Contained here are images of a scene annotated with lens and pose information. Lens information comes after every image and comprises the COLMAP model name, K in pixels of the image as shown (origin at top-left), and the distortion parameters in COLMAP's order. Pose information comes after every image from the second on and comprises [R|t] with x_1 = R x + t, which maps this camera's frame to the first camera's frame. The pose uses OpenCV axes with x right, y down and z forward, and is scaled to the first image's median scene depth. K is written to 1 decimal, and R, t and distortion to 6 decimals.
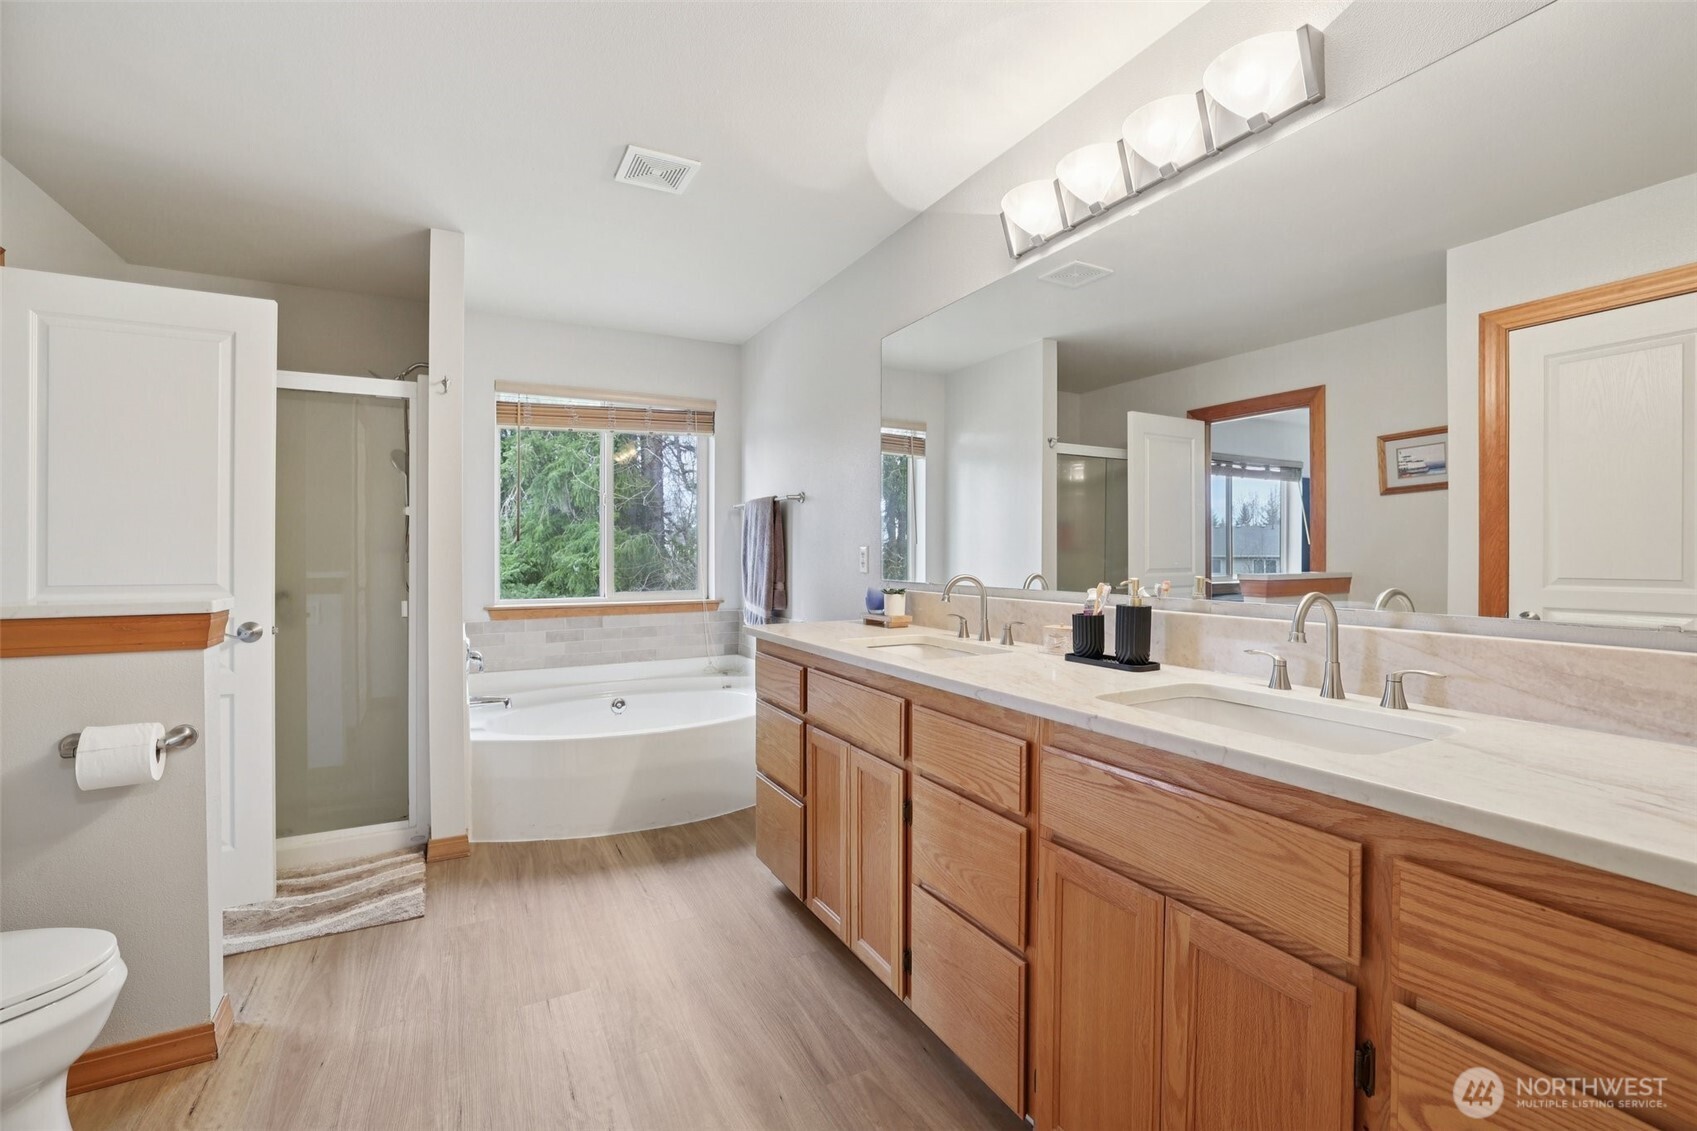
lens RADIAL K [[730.5, 0, 846.9], [0, 730.5, 555.6], [0, 0, 1]] dist [-0.022973, 0.000541]
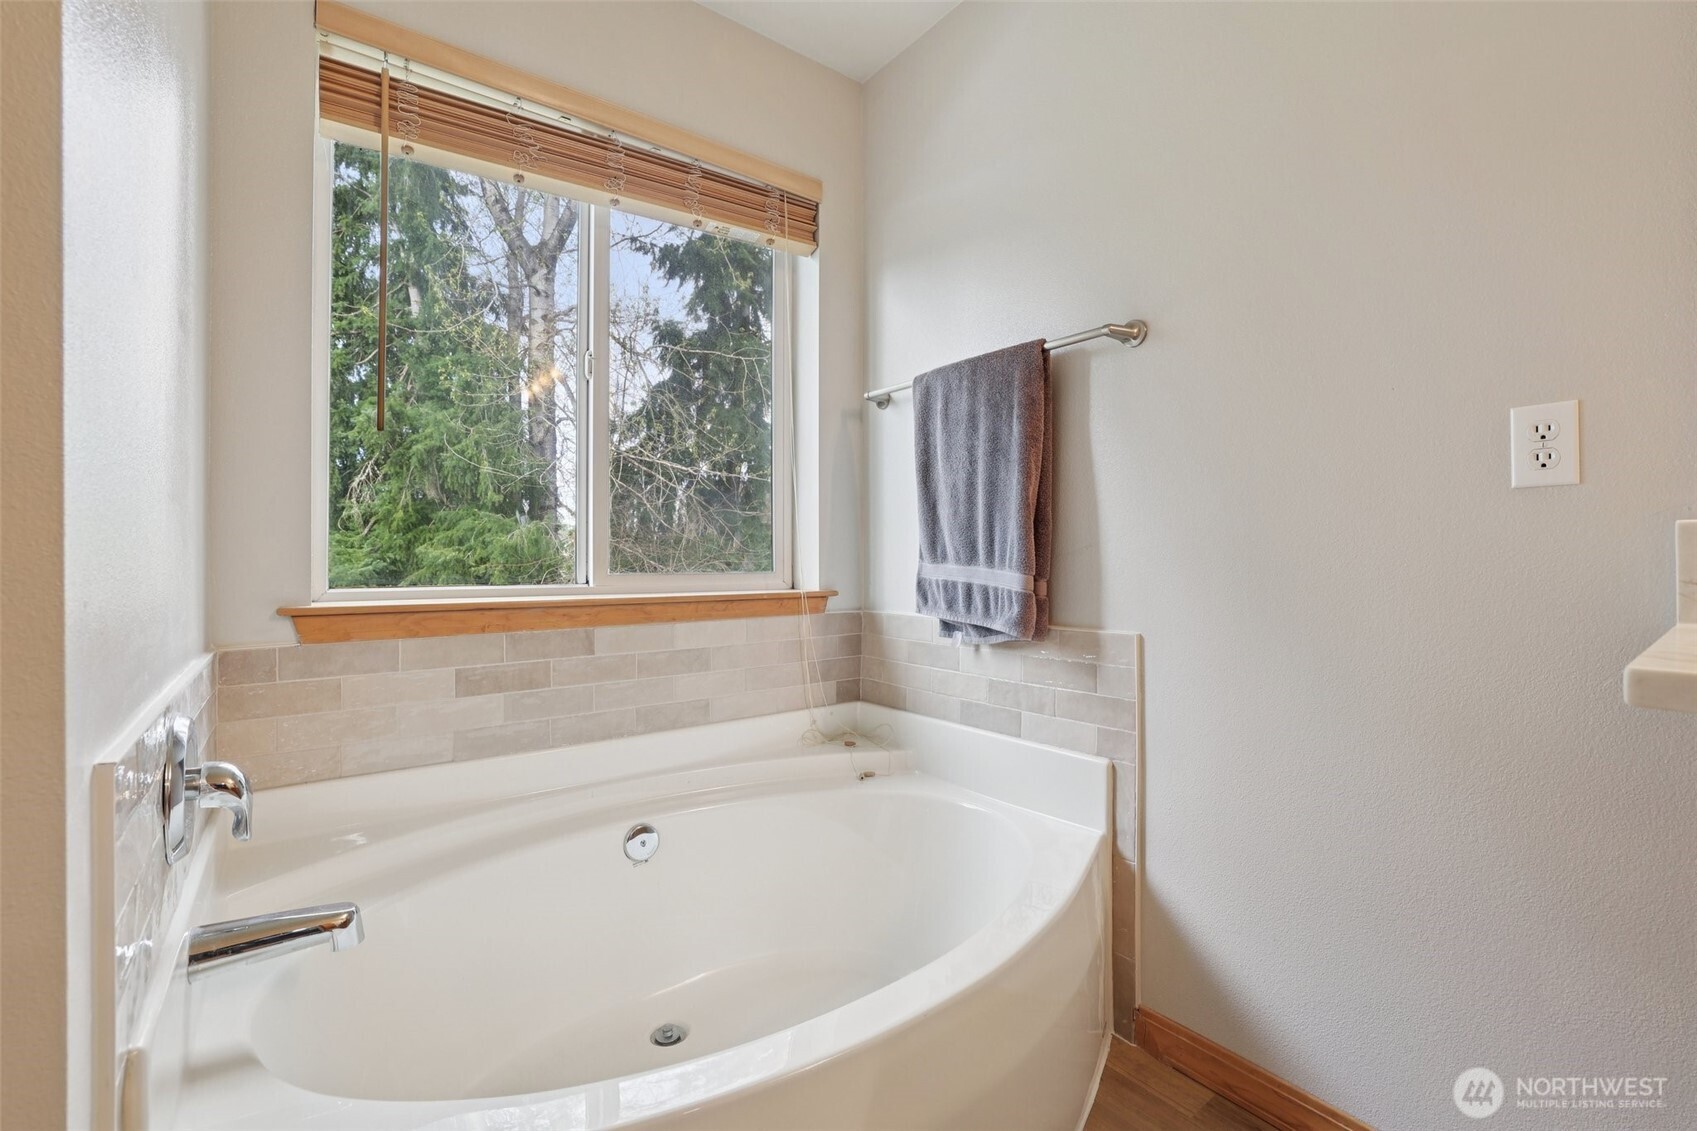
lens RADIAL K [[730.5, 0, 843.1], [0, 730.5, 560.5], [0, 0, 1]] dist [-0.022973, 0.000541]
pose [[0.987923, 0.001084, 0.154940, -0.253355], [-0.001146, 0.999999, 0.000311, 0.042973], [-0.154940, -0.000485, 0.987924, 0.549774]]
